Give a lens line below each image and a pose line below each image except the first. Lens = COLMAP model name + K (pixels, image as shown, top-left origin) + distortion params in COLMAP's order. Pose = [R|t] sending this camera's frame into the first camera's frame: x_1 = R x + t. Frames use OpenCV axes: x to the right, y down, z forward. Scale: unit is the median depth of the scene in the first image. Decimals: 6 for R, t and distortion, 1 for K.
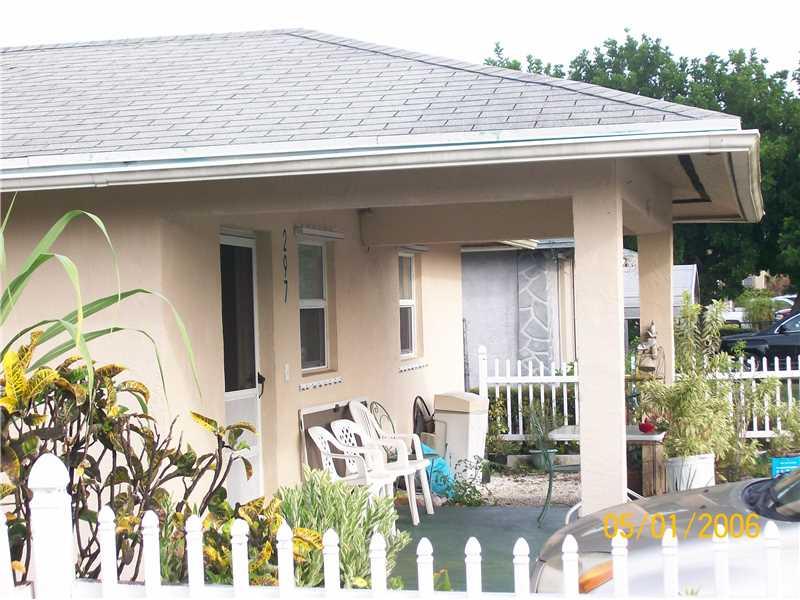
lens RADIAL K [[1612.7, 0, 400.0], [0, 1612.7, 300.0], [0, 0, 1]] dist [0.035651, 0.094776]
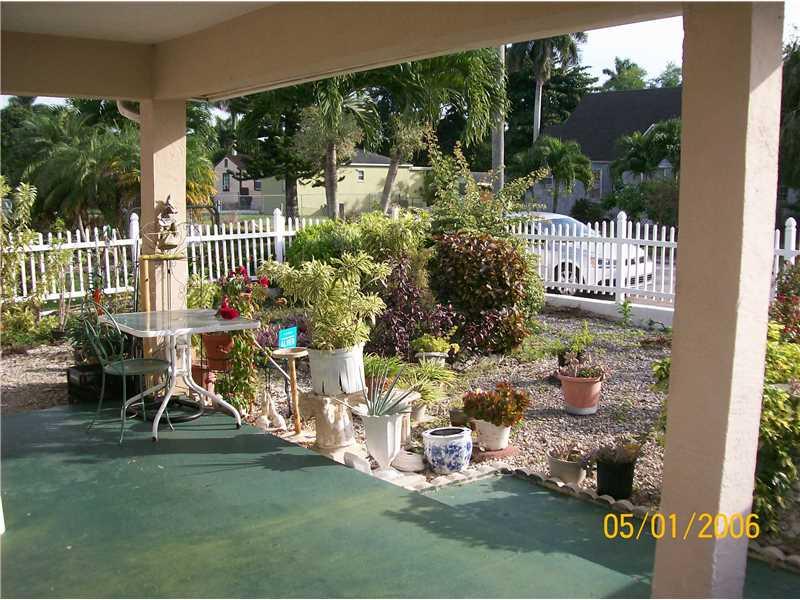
lens RADIAL K [[844.8, 0, 400.0], [0, 844.8, 300.0], [0, 0, 1]] dist [-0.201970, 0.179859]
pose [[0.604775, -0.075405, 0.792818, -0.145278], [-0.021766, 0.993571, 0.111102, 0.017152], [-0.796099, -0.084448, 0.599246, 0.608581]]
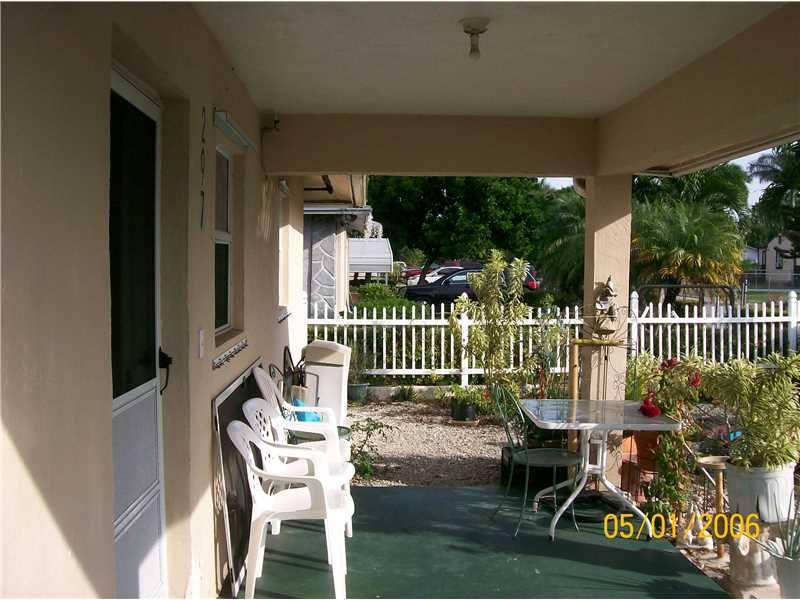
lens RADIAL K [[844.8, 0, 400.0], [0, 844.8, 300.0], [0, 0, 1]] dist [-0.201970, 0.179859]
pose [[0.959793, 0.023032, 0.279762, -0.076680], [-0.035525, 0.998581, 0.039666, 0.011950], [-0.278452, -0.048010, 0.959249, 0.604723]]
